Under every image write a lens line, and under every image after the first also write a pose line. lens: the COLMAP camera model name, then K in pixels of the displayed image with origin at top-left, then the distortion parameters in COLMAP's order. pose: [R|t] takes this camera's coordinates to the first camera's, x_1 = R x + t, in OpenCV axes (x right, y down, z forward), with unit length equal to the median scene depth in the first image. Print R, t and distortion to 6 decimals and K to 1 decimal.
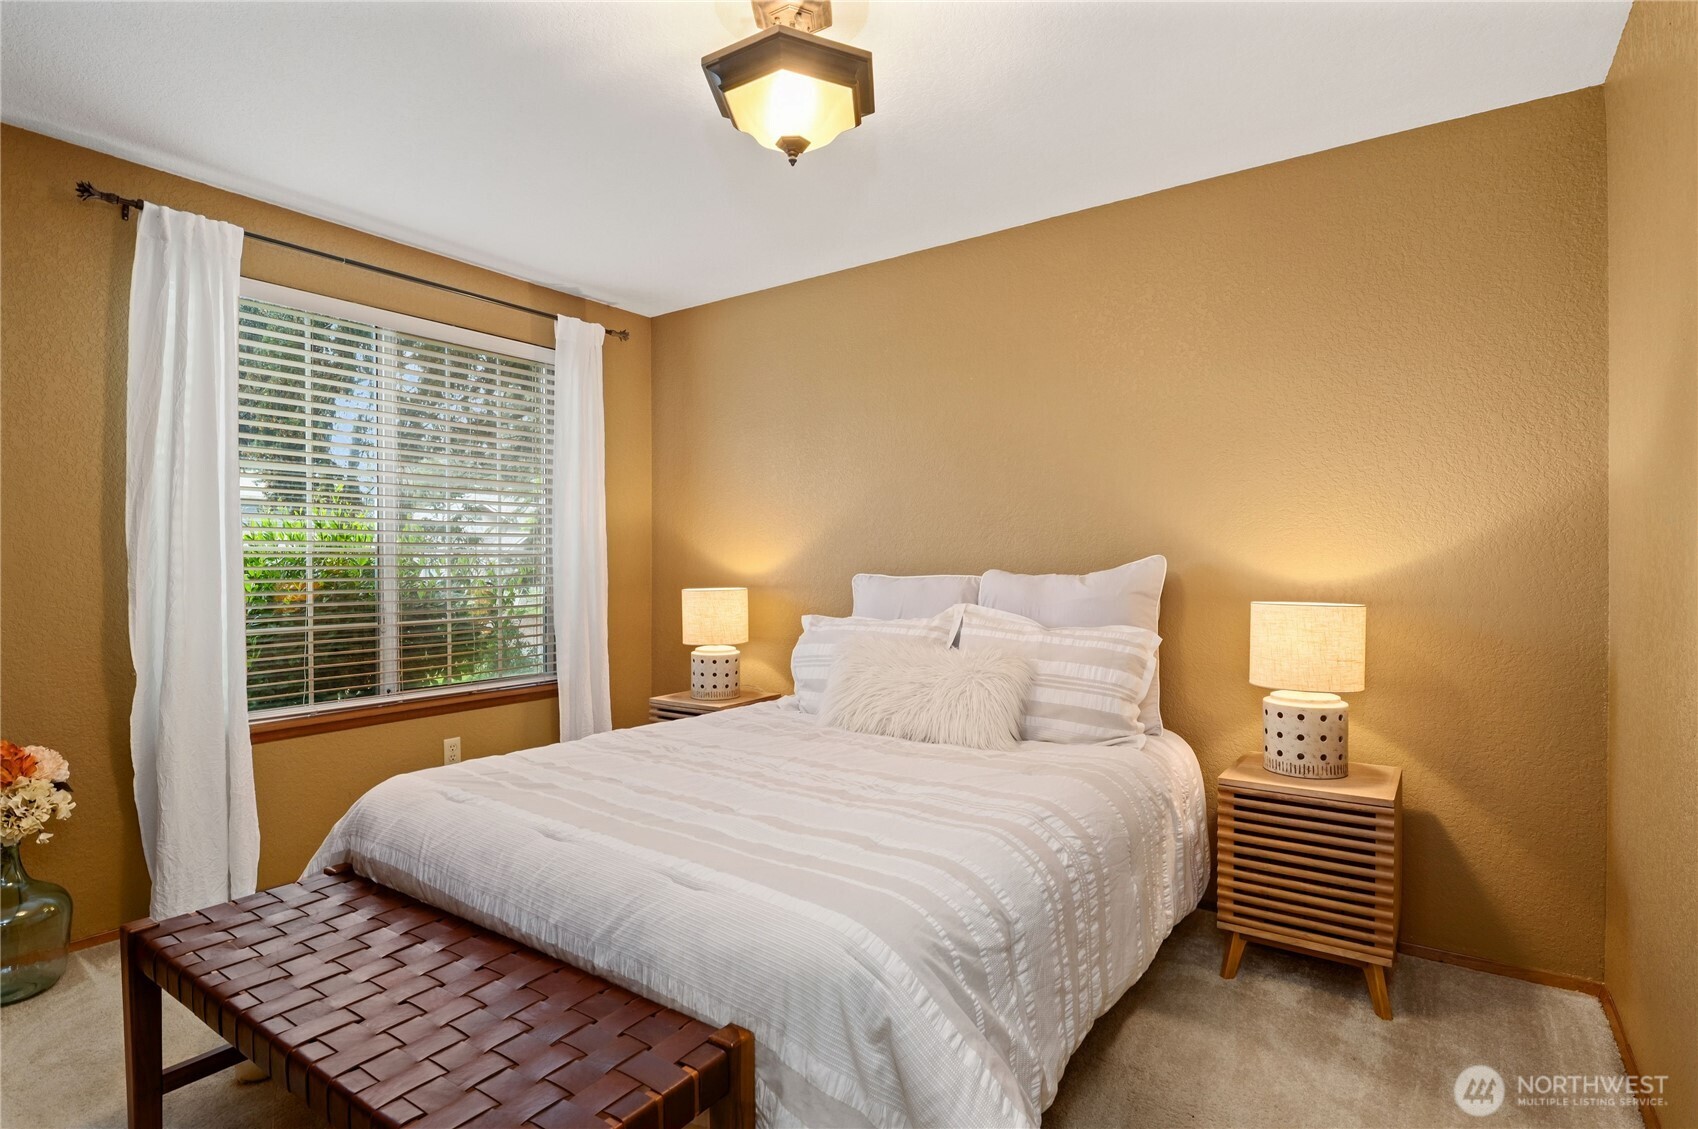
lens RADIAL K [[854.8, 0, 820.9], [0, 854.8, 563.5], [0, 0, 1]] dist [0.015580, -0.000099]
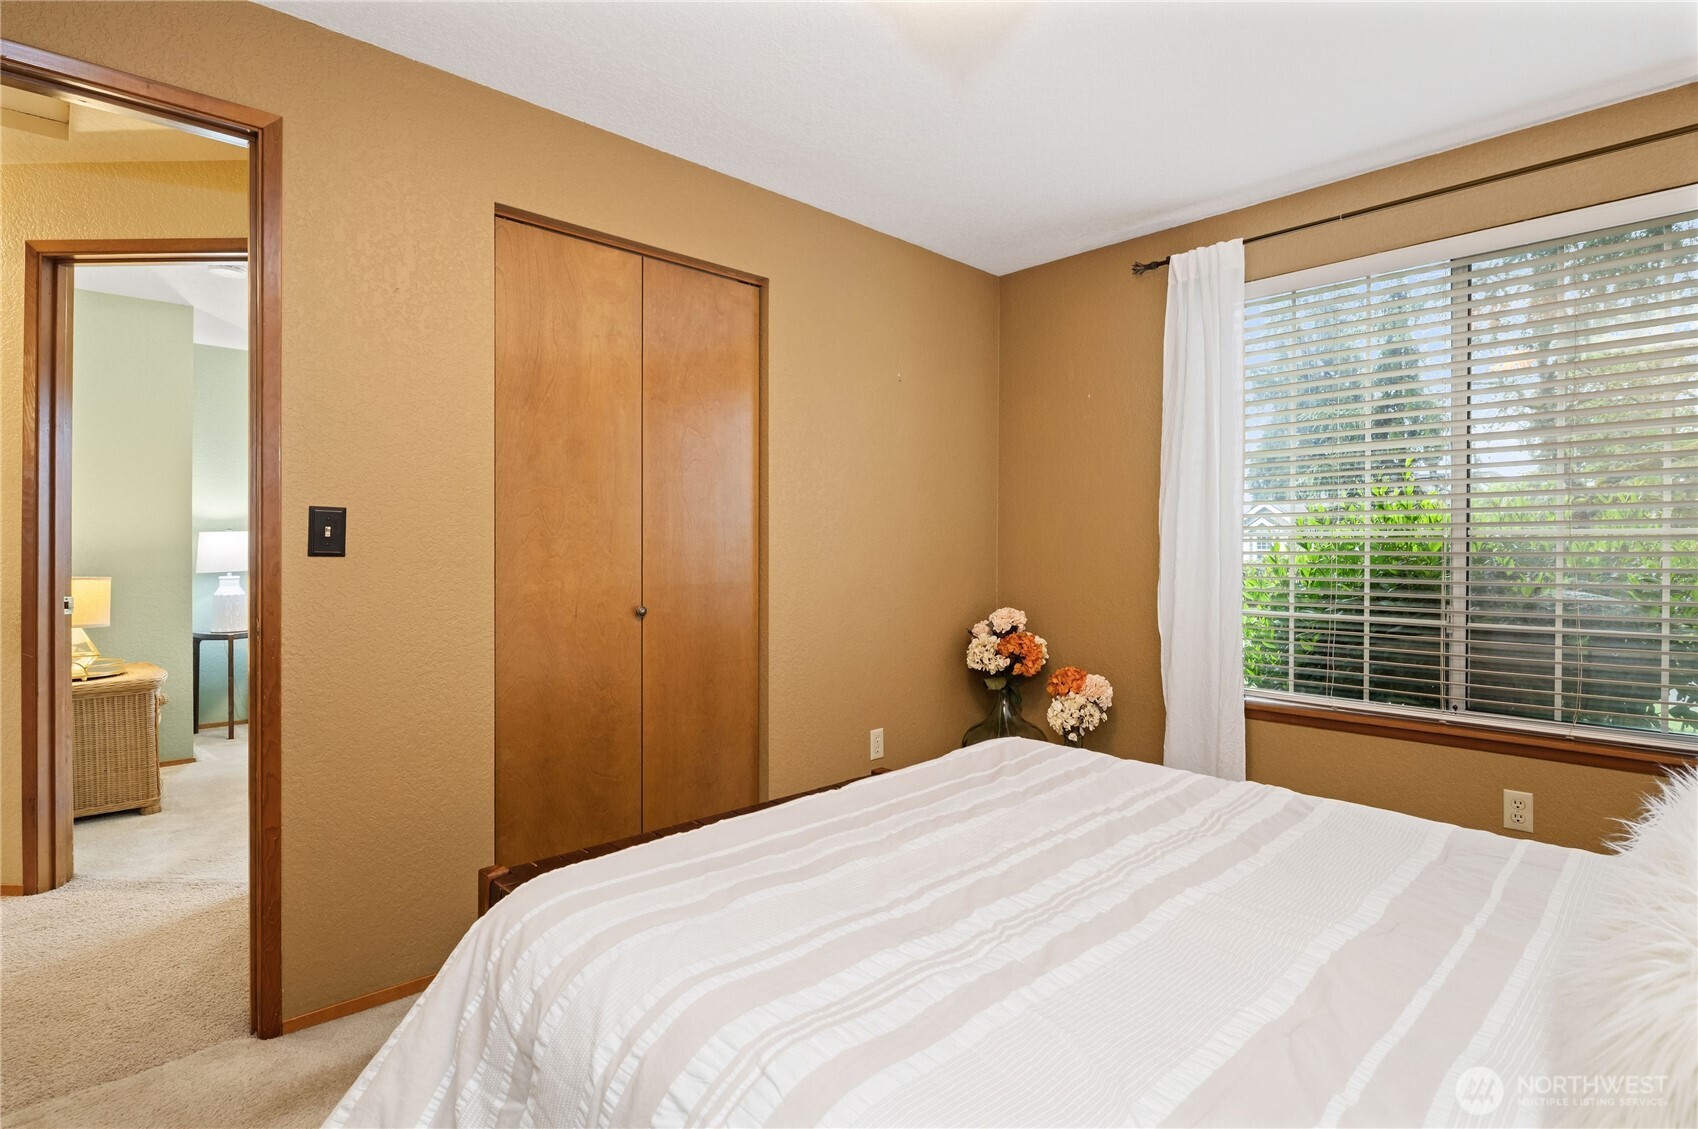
lens RADIAL K [[837.6, 0, 851.6], [0, 837.6, 540.9], [0, 0, 1]] dist [-0.000889, -0.000099]
pose [[-0.171377, -0.004811, -0.985194, 0.388868], [-0.005263, 0.999978, -0.003968, -0.001688], [0.985191, 0.004505, -0.171399, 0.608496]]
